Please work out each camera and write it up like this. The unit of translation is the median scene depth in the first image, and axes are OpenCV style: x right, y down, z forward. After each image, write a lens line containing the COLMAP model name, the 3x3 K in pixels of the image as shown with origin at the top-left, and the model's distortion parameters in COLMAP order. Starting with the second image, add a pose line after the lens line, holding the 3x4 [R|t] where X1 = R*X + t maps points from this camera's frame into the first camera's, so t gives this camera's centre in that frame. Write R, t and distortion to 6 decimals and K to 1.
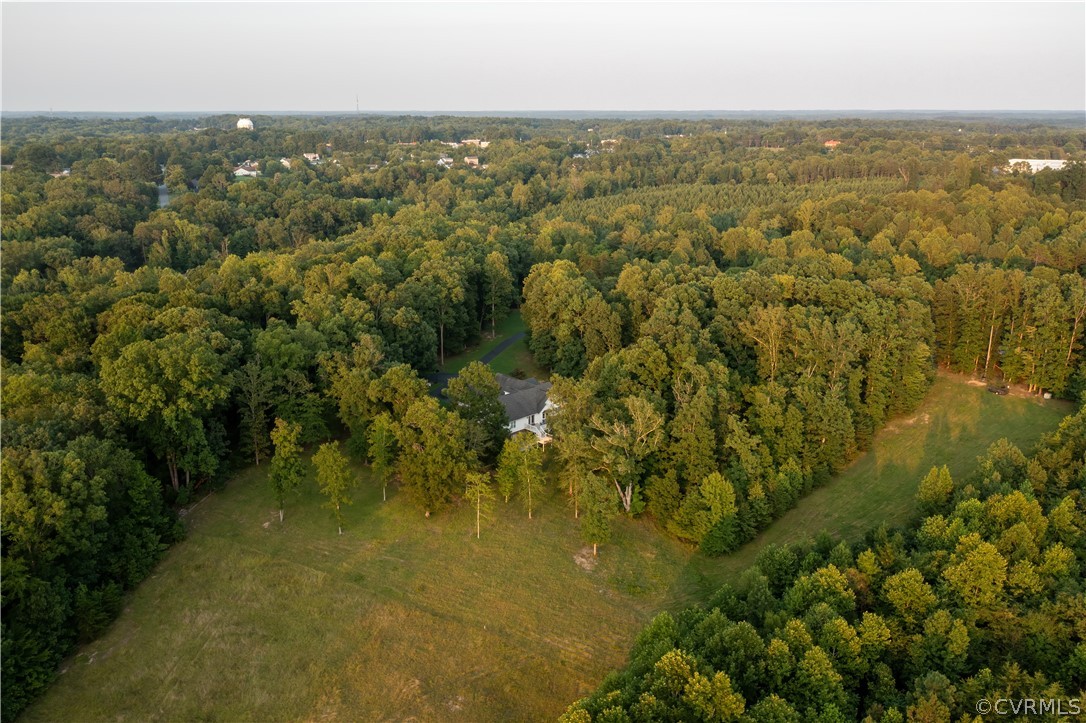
lens RADIAL K [[826.7, 0, 543.0], [0, 826.7, 361.5], [0, 0, 1]] dist [-0.022078, 0.003748]
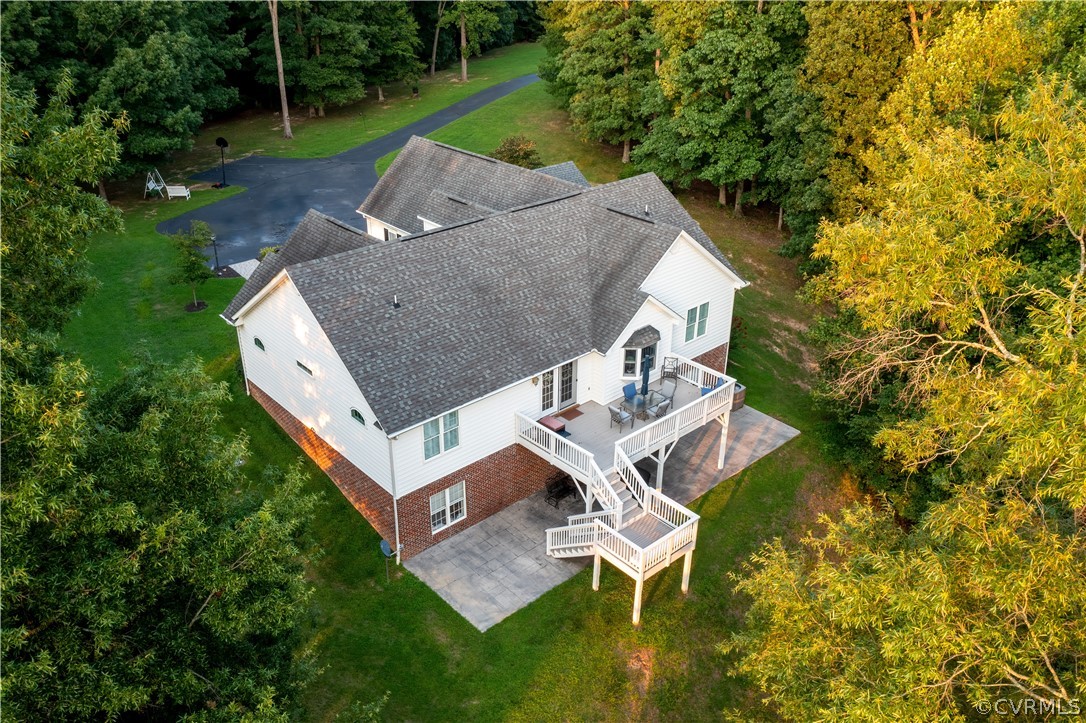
lens RADIAL K [[826.7, 0, 543.0], [0, 826.7, 361.5], [0, 0, 1]] dist [-0.022078, 0.003748]
pose [[0.999312, 0.020714, -0.030756, -0.012128], [-0.014265, 0.980350, 0.196751, 0.031832], [0.034227, -0.196177, 0.979971, 0.831669]]
